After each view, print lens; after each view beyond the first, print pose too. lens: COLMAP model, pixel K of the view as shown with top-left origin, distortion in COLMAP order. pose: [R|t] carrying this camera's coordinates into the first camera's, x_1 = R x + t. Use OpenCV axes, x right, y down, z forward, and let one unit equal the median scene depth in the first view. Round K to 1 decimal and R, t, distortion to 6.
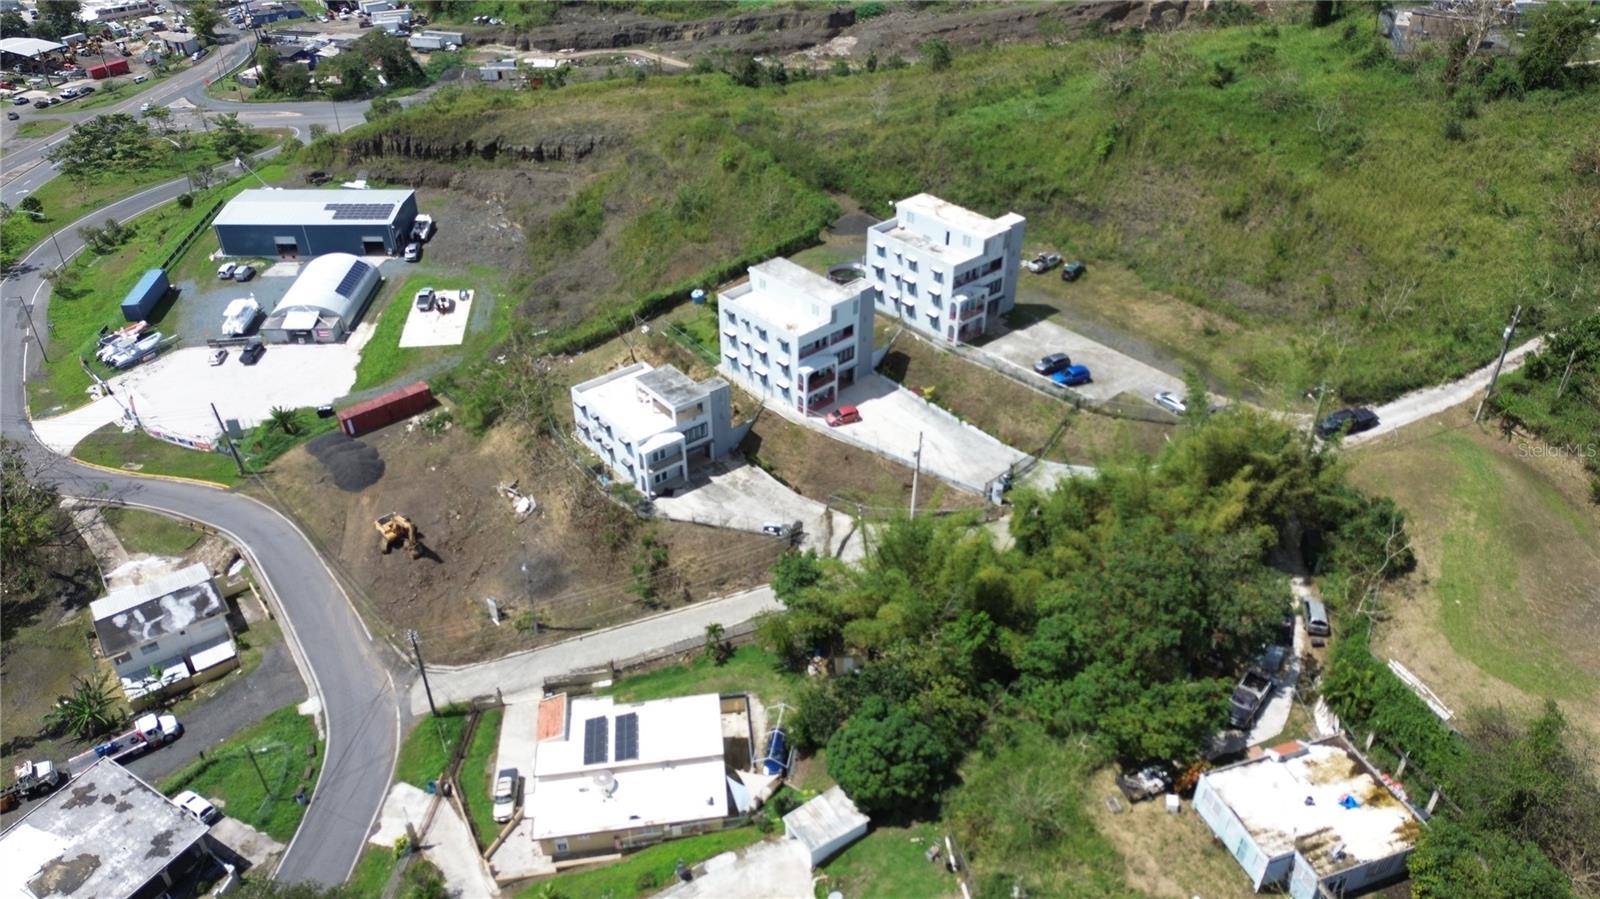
lens RADIAL K [[1144.6, 0, 798.1], [0, 1144.6, 447.0], [0, 0, 1]] dist [0.103915, -0.096230]
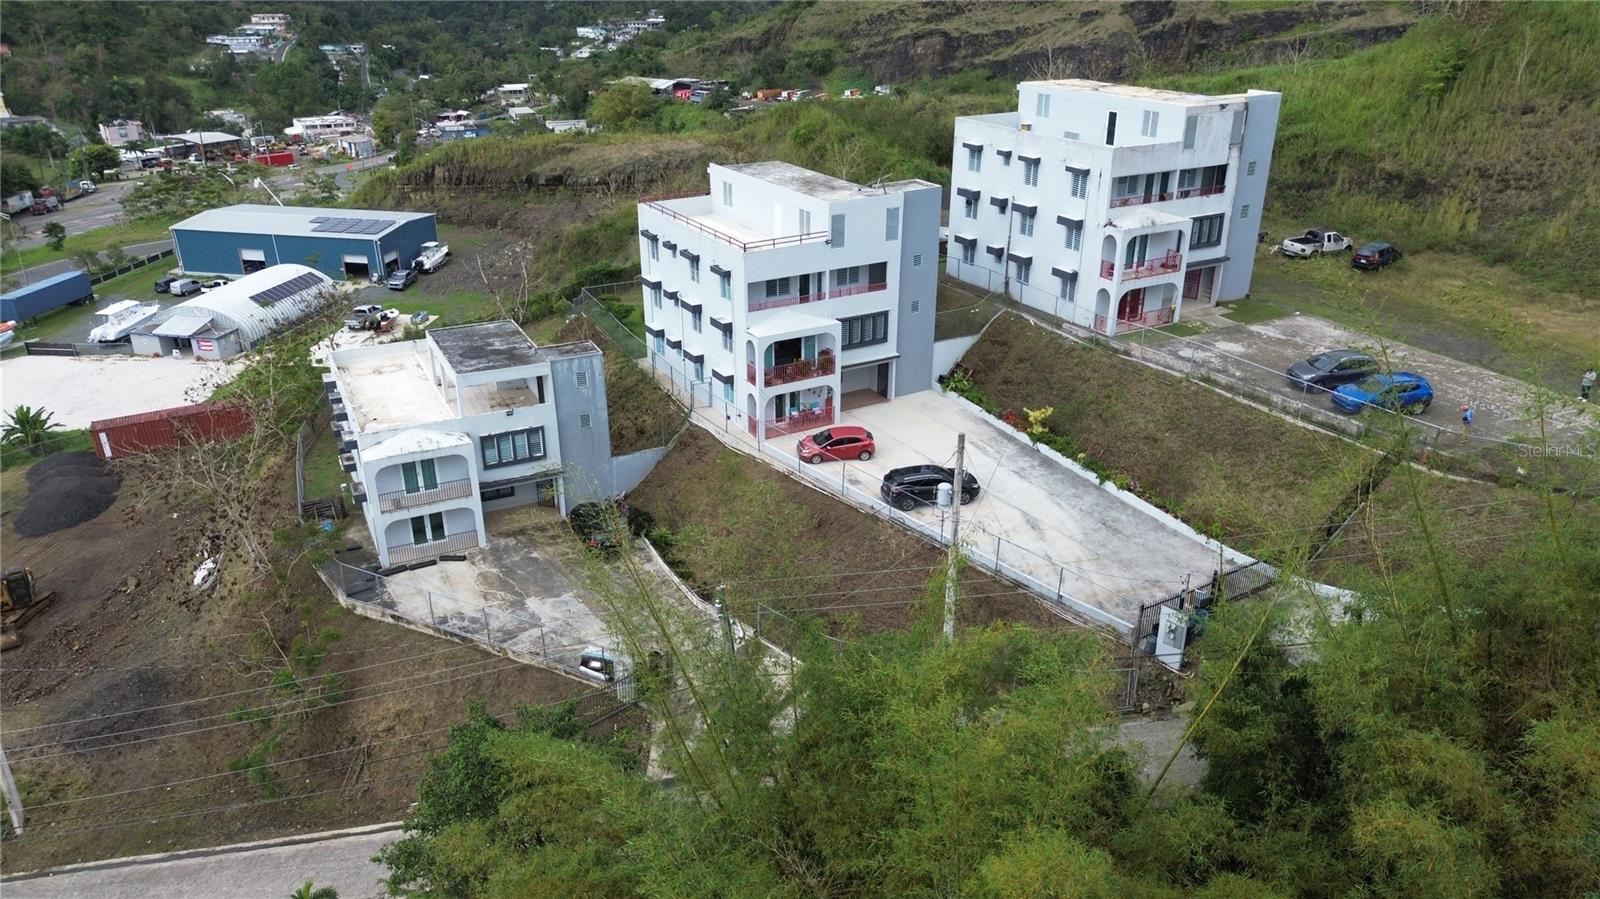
lens RADIAL K [[1151.6, 0, 803.8], [0, 1151.6, 452.2], [0, 0, 1]] dist [0.076609, -0.076217]
pose [[0.977642, 0.087223, -0.191334, 0.111013], [-0.119936, 0.978691, -0.166672, 0.052430], [0.172720, 0.185894, 0.967270, 0.538363]]
